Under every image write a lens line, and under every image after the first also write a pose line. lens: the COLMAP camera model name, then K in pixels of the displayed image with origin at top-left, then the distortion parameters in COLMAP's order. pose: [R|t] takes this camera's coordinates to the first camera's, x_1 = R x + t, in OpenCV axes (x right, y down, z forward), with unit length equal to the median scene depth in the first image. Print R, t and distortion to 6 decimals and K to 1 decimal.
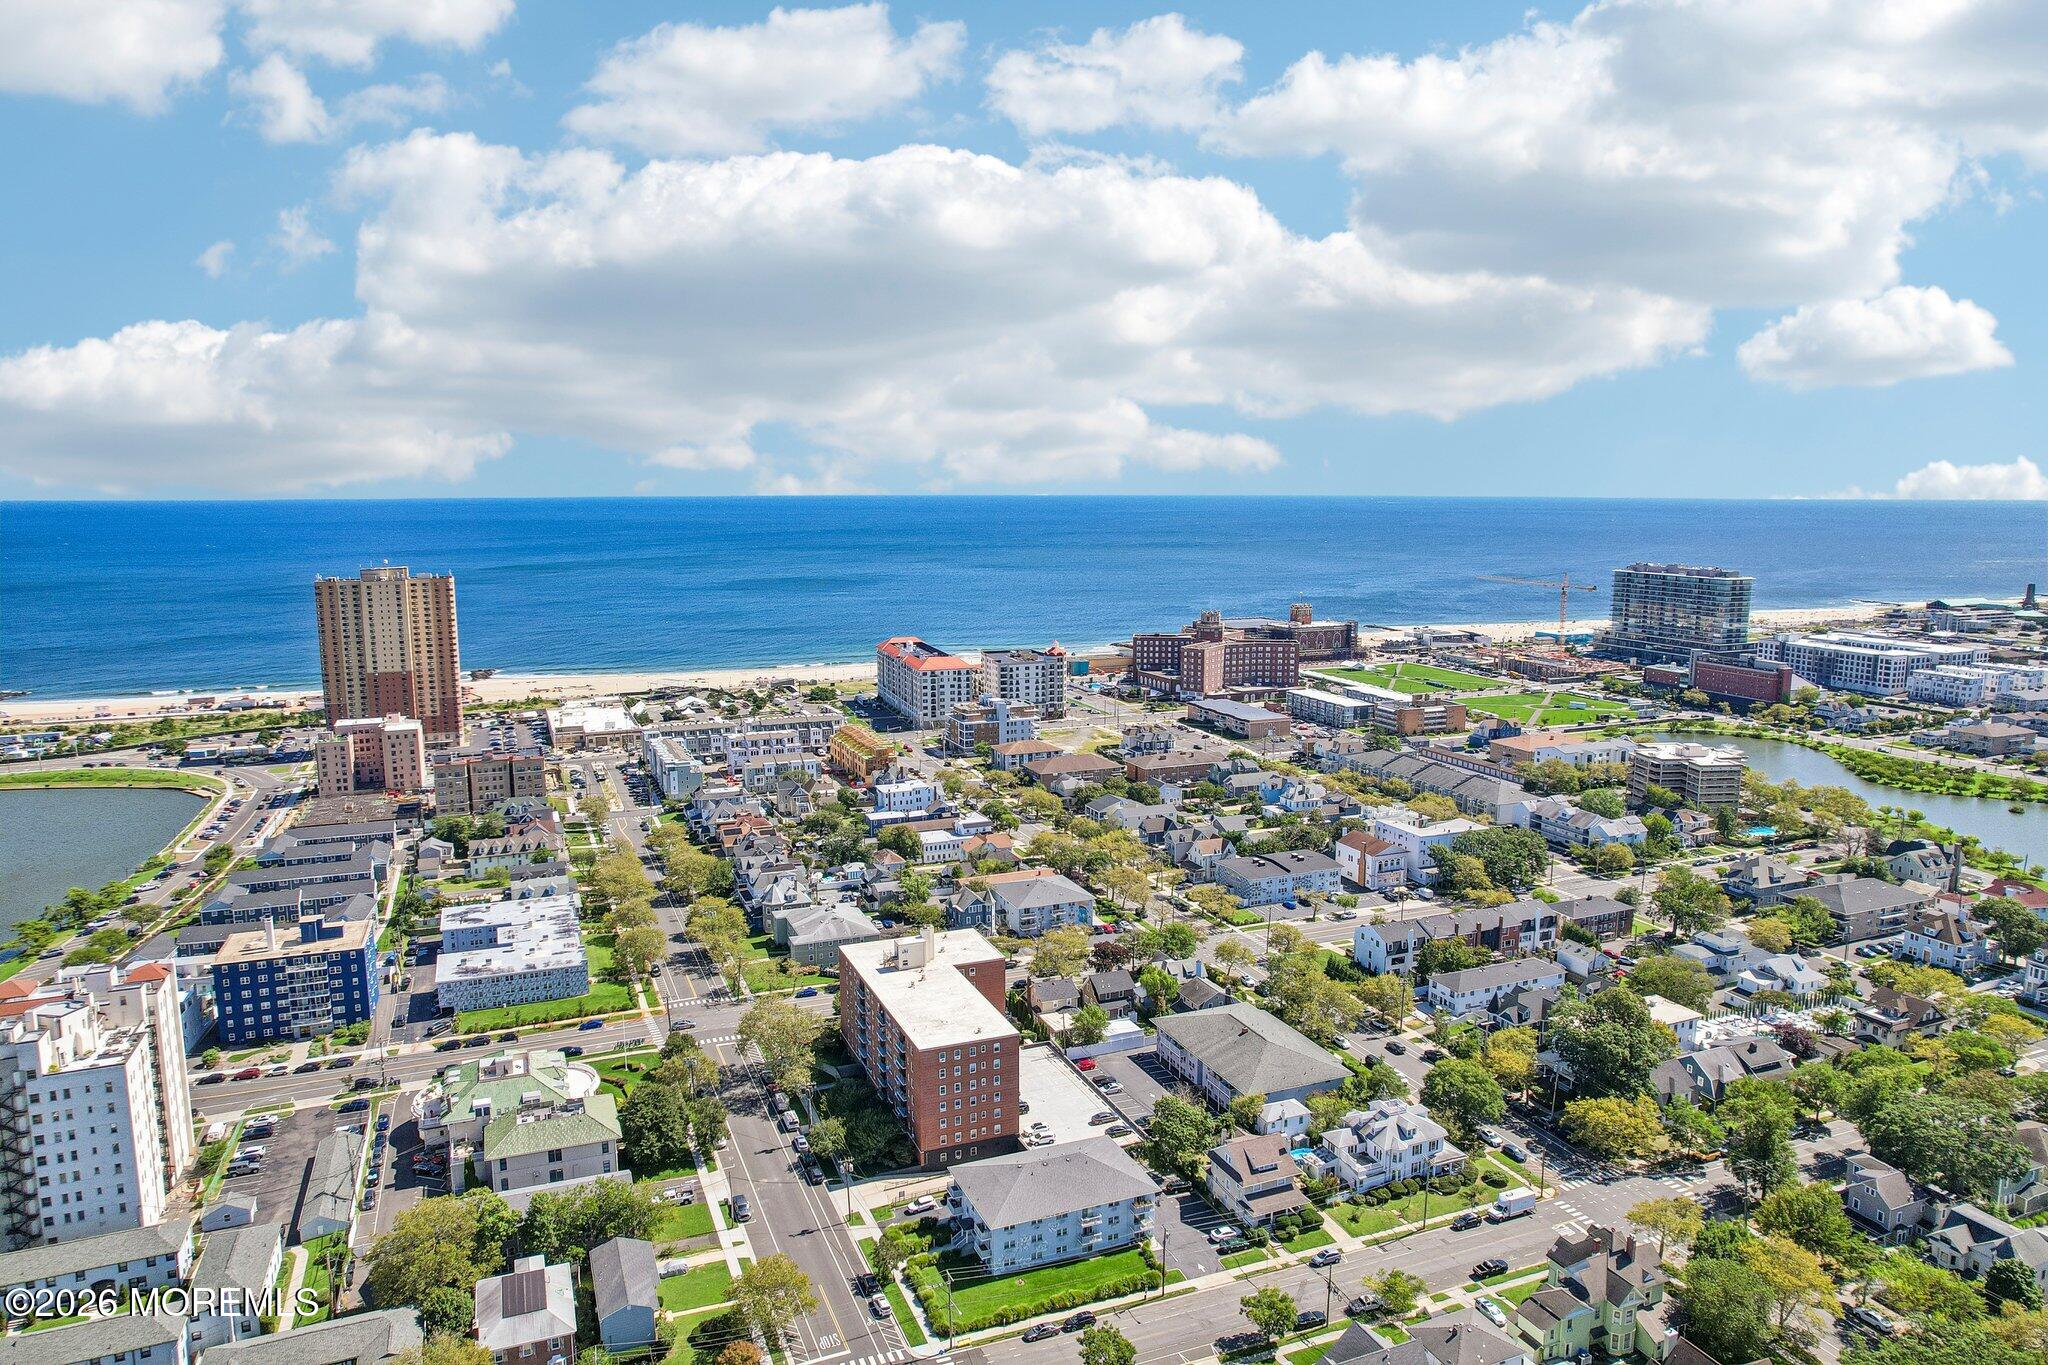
lens RADIAL K [[1313.7, 0, 1025.6], [0, 1313.7, 686.6], [0, 0, 1]] dist [-0.074569, 0.068339]
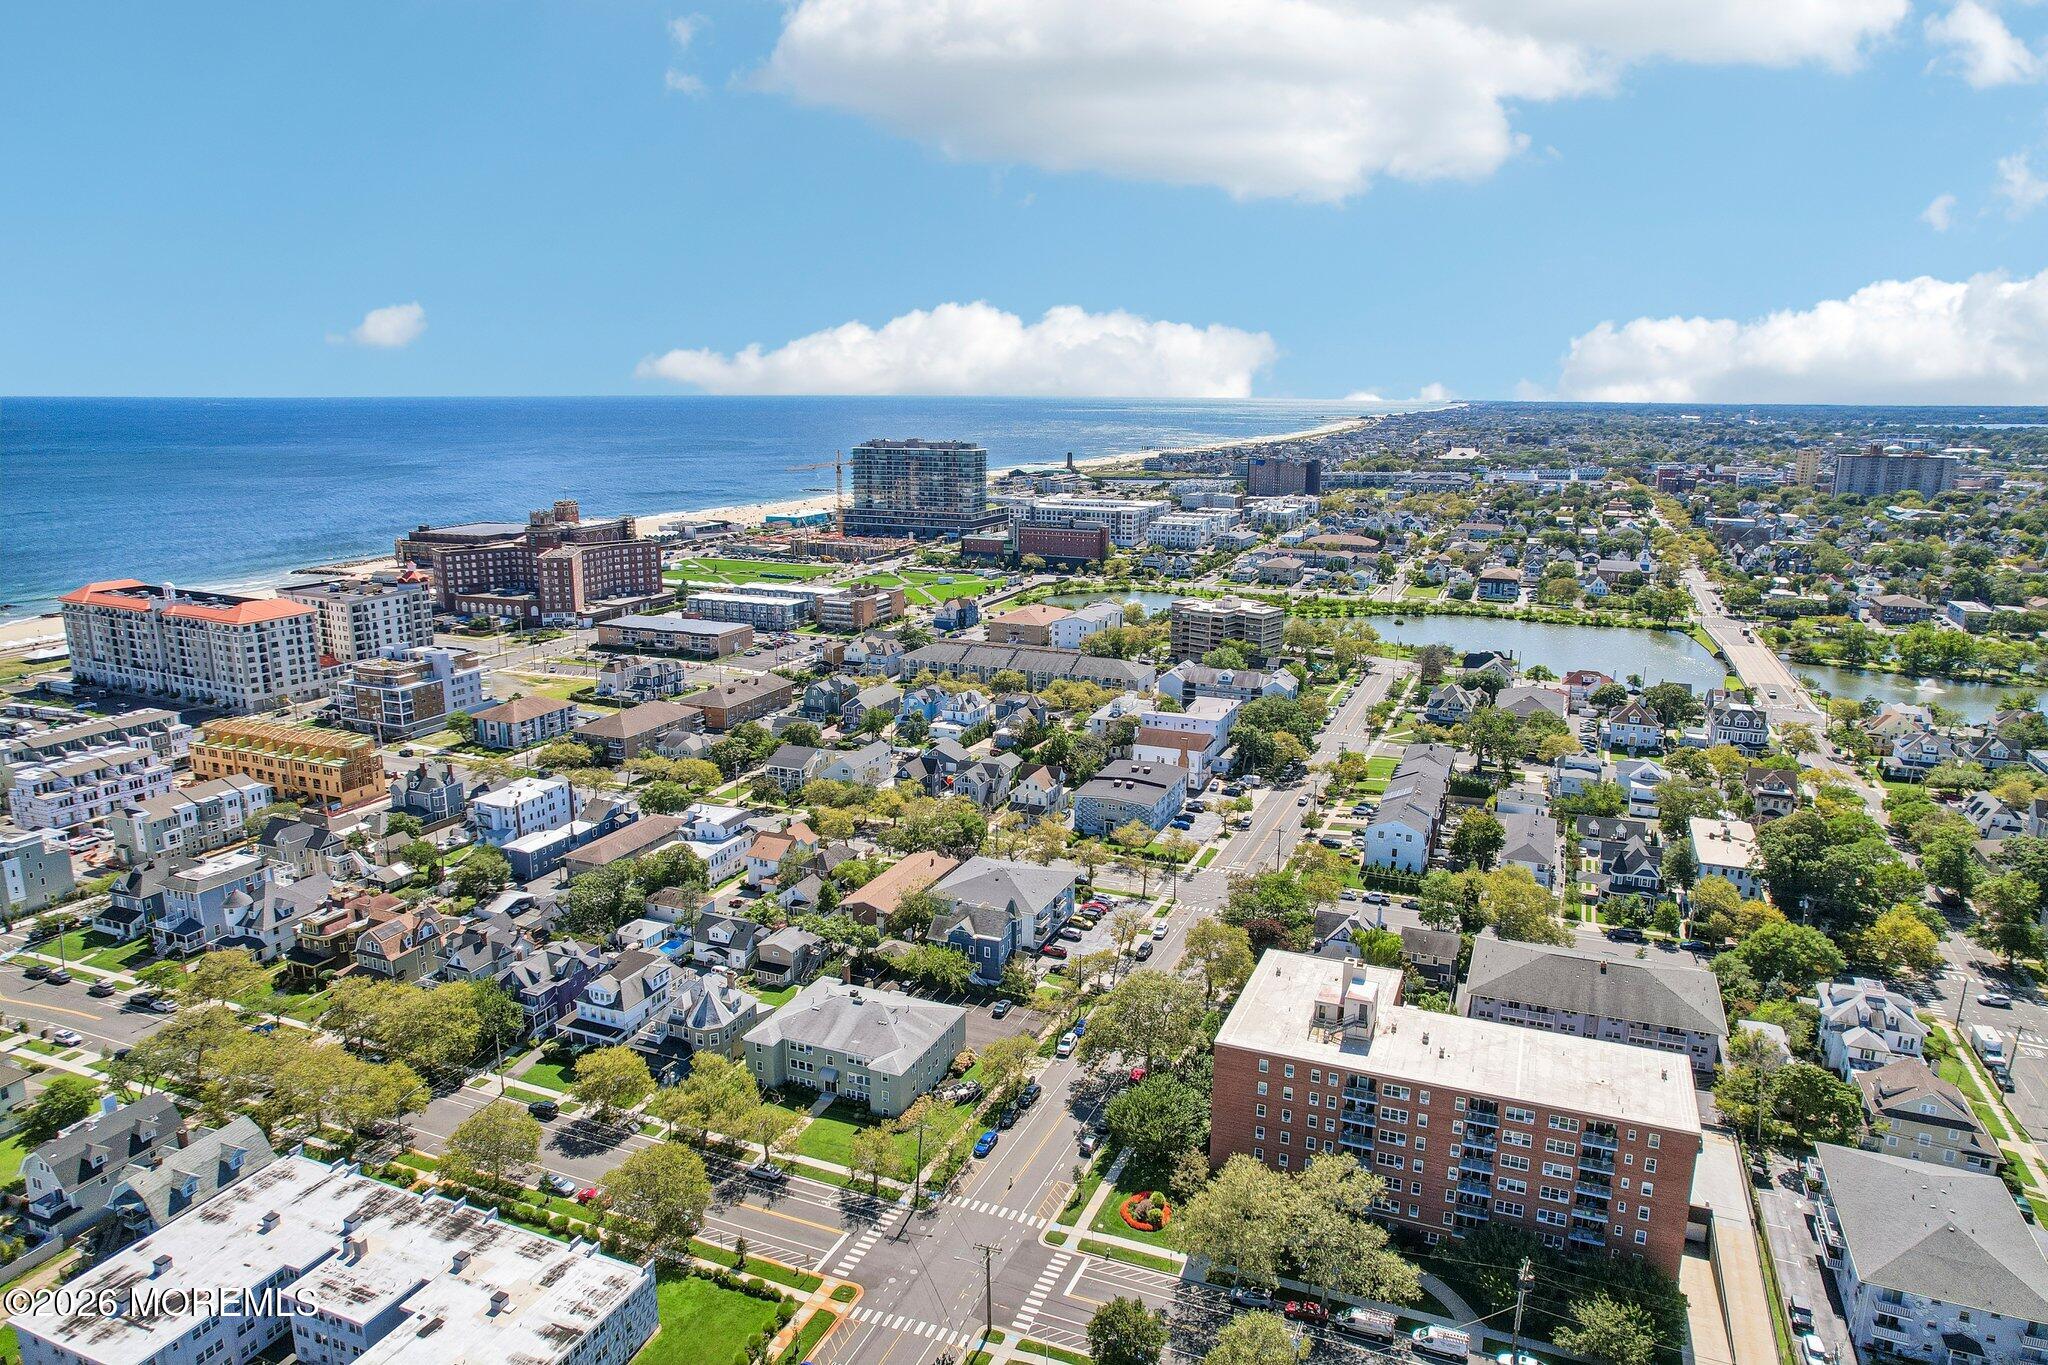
lens RADIAL K [[1313.7, 0, 1025.6], [0, 1313.7, 686.6], [0, 0, 1]] dist [-0.074569, 0.068339]
pose [[0.707335, -0.153406, 0.690031, -0.430284], [0.101527, 0.988094, 0.115598, -0.027720], [-0.699549, -0.011710, 0.714488, 0.466540]]
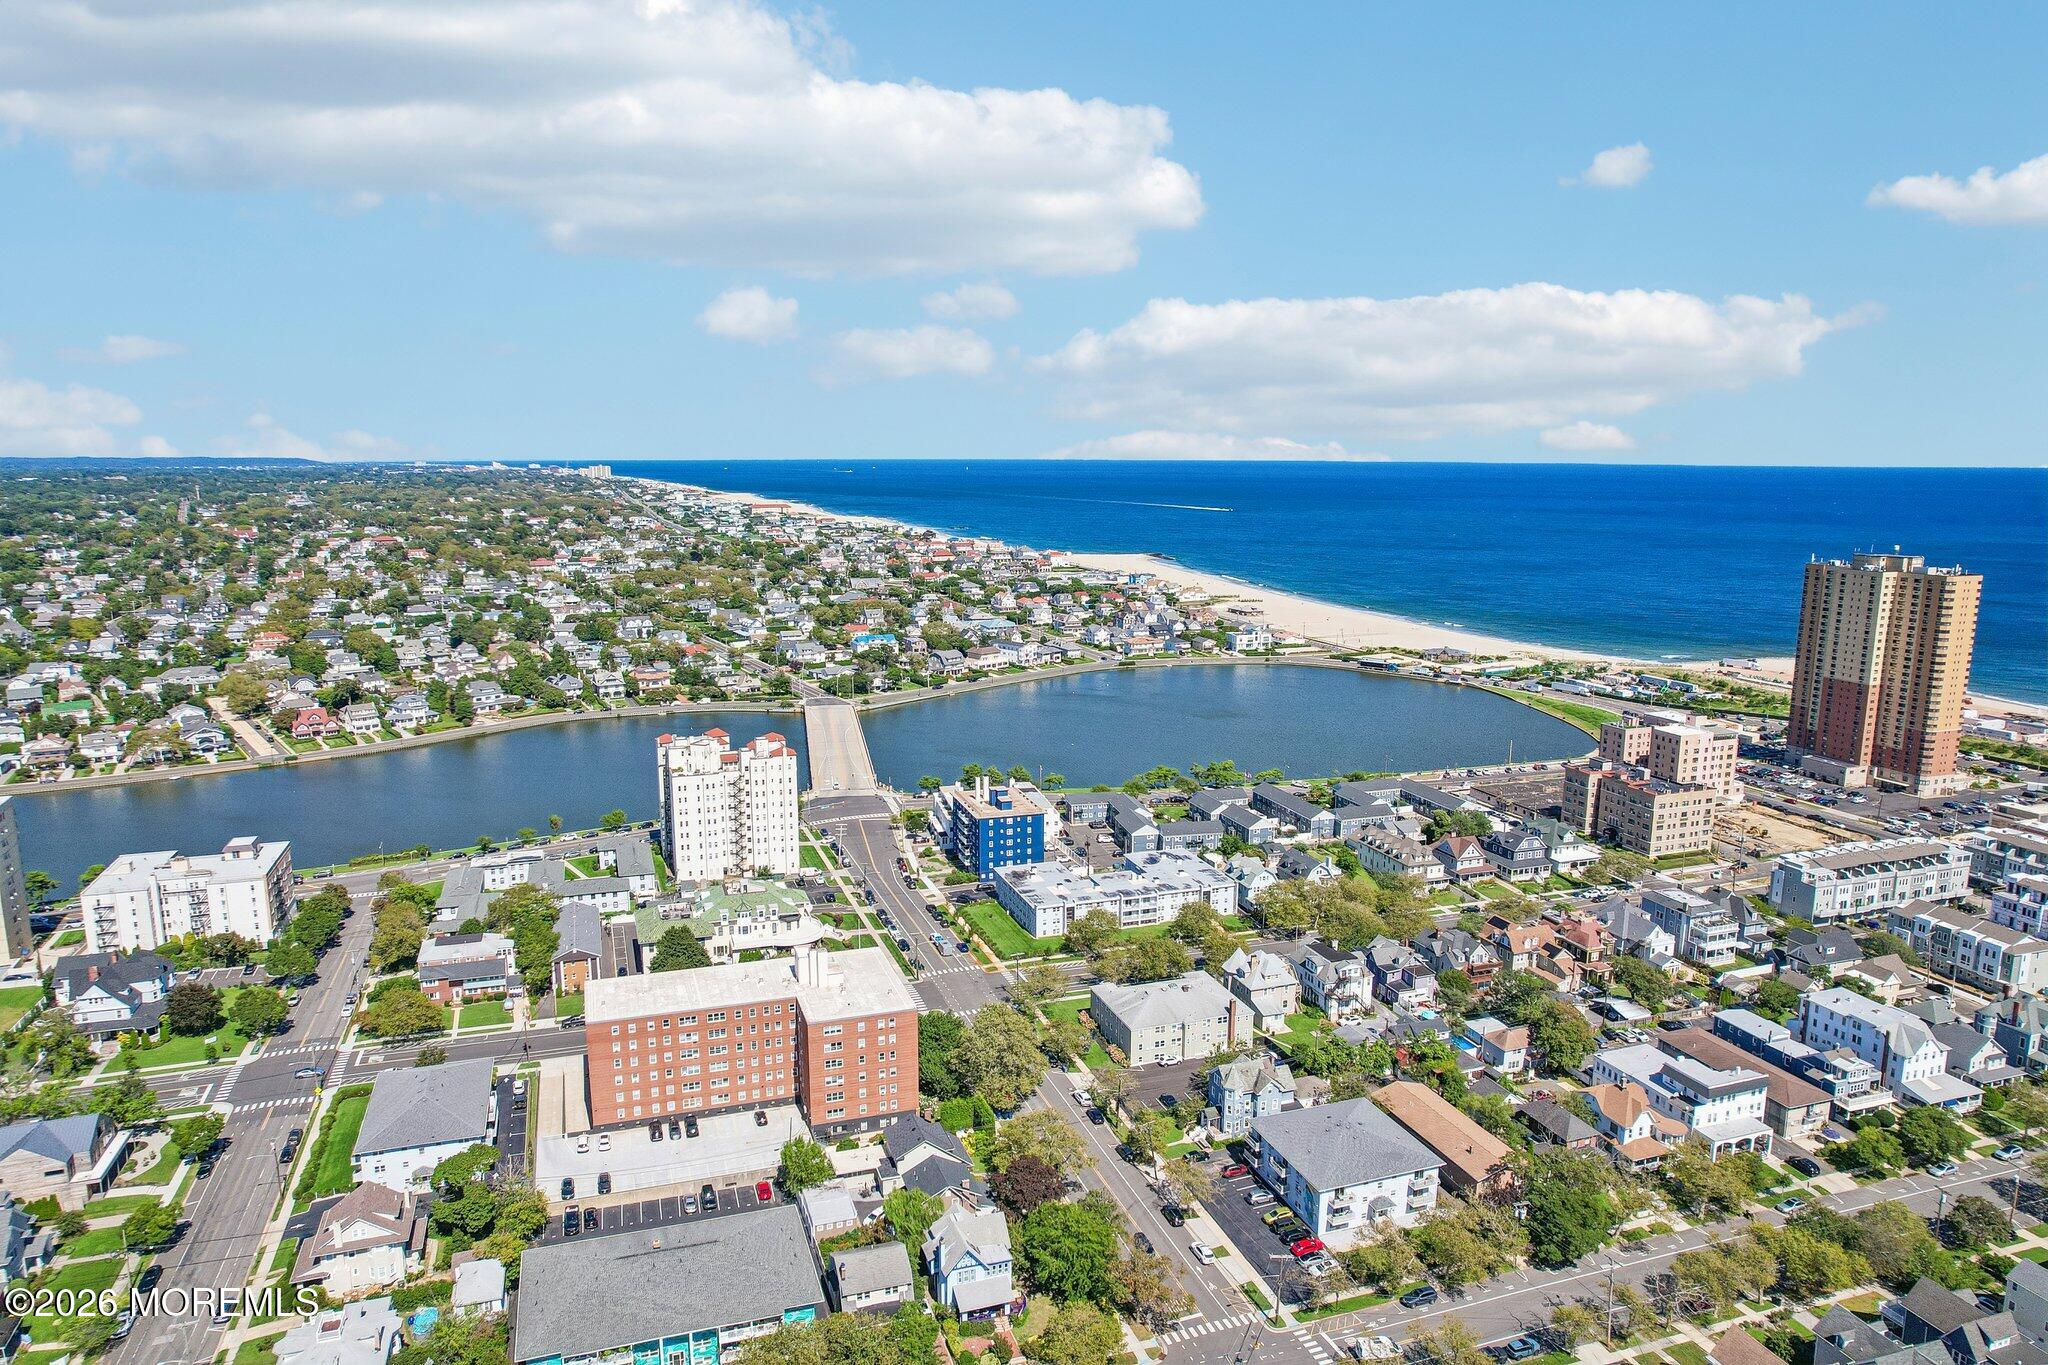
lens RADIAL K [[1310.1, 0, 1023.9], [0, 1310.1, 691.9], [0, 0, 1]] dist [-0.079199, 0.071489]
pose [[-0.062366, 0.181813, -0.981353, 0.531434], [-0.153307, 0.969853, 0.189425, -0.123074], [0.986209, 0.162262, -0.032613, 0.806068]]
